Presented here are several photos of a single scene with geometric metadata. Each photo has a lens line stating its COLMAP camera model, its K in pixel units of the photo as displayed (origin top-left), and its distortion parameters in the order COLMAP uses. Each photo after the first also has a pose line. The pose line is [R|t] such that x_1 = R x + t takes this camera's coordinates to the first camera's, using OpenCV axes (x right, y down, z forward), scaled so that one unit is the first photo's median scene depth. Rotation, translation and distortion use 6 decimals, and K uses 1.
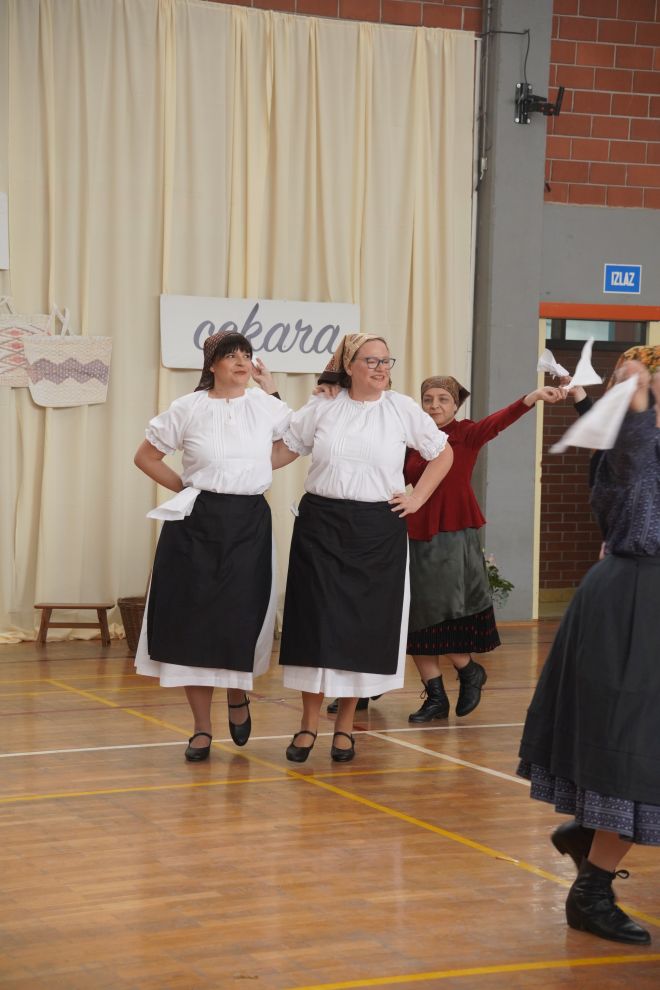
lens RADIAL K [[2050.9, 0, 328.5], [0, 2050.9, 498.1], [0, 0, 1]] dist [0.413181, 2.345663]
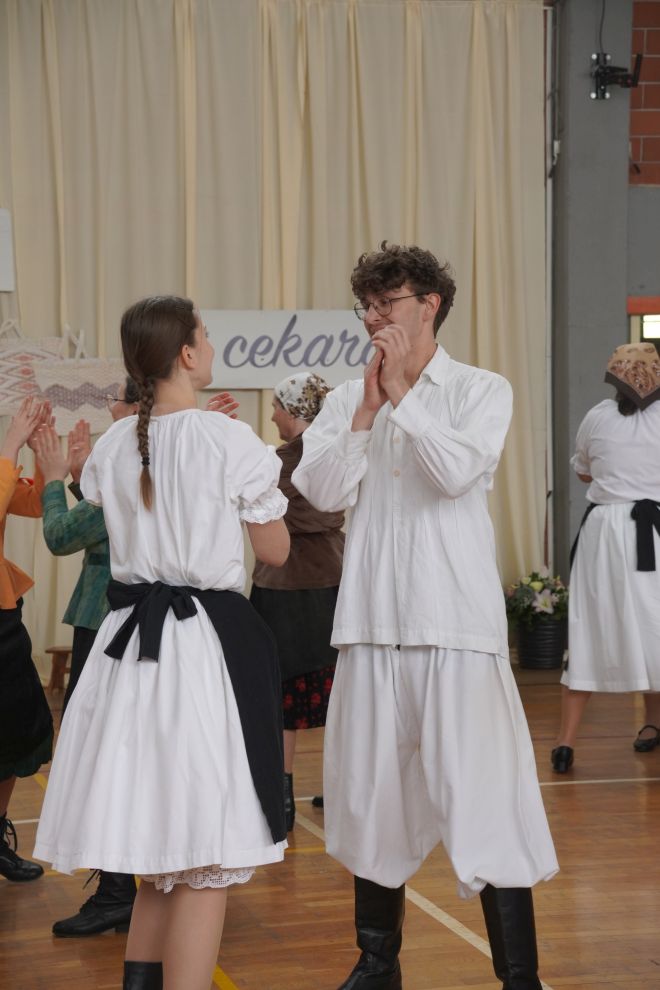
lens RADIAL K [[2050.9, 0, 328.5], [0, 2050.9, 498.1], [0, 0, 1]] dist [0.413181, 2.345663]
pose [[0.983775, -0.029610, -0.176947, 0.138865], [0.028520, 0.999555, -0.008702, -0.004198], [0.177126, 0.003514, 0.984182, 0.098365]]
